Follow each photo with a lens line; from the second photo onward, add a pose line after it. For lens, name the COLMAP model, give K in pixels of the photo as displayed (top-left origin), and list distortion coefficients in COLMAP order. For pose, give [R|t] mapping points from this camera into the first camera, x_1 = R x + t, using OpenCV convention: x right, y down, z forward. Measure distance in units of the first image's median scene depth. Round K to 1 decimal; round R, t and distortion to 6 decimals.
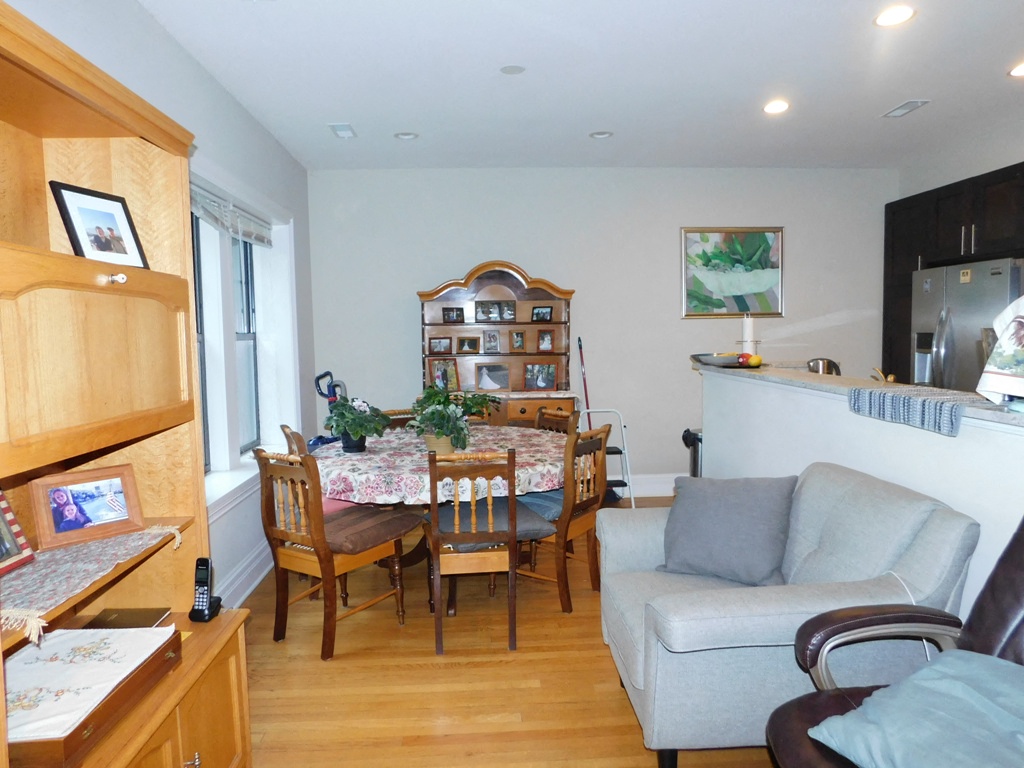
lens RADIAL K [[677.5, 0, 524.6], [0, 677.5, 379.6], [0, 0, 1]] dist [-0.023206, 0.004175]
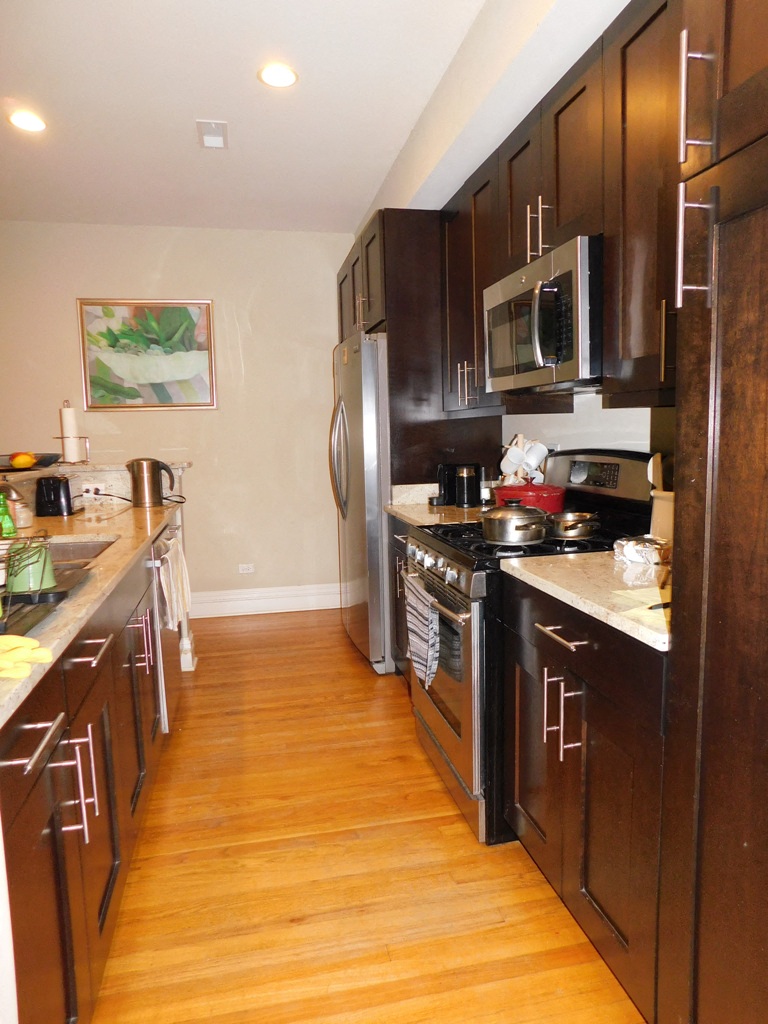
lens RADIAL K [[677.5, 0, 384.0], [0, 677.5, 512.0], [0, 0, 1]] dist [-0.023206, 0.004175]
pose [[0.989502, -0.022445, 0.142763, 0.473024], [0.016069, 0.998828, 0.045657, -0.000164], [-0.143620, -0.042883, 0.988703, 0.137086]]
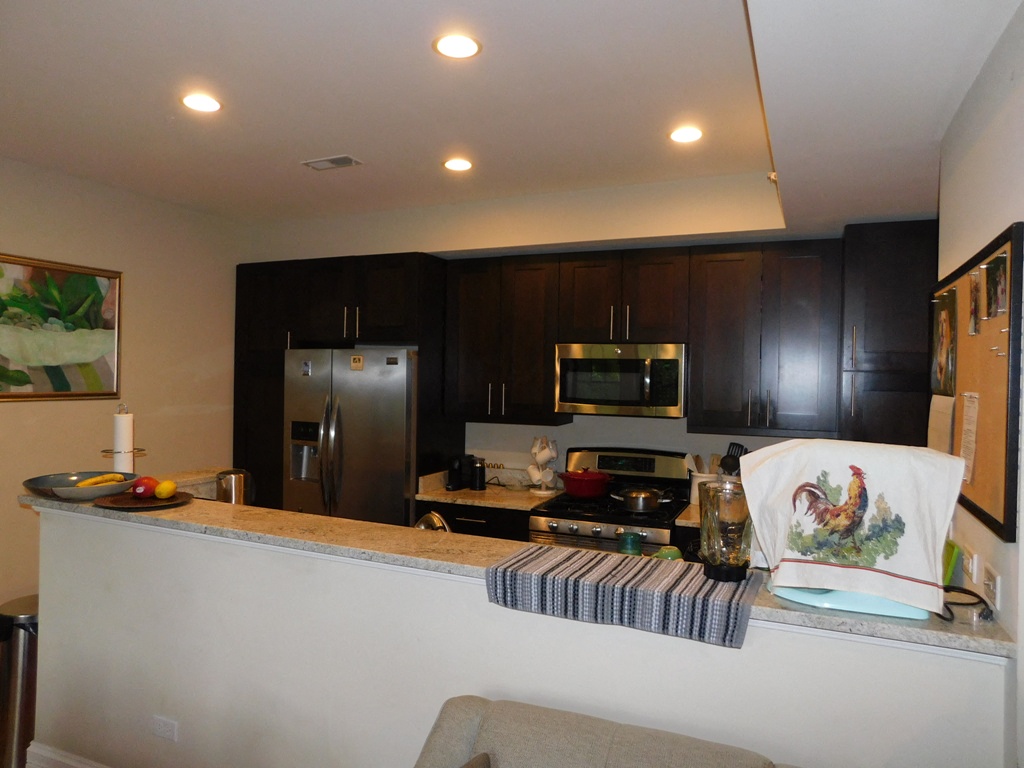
lens RADIAL K [[677.5, 0, 524.6], [0, 677.5, 379.6], [0, 0, 1]] dist [-0.023206, 0.004175]
pose [[0.464108, 0.025100, 0.885423, -0.041555], [0.037998, 0.998114, -0.048212, -0.064134], [-0.884963, 0.056020, 0.462279, 0.307980]]
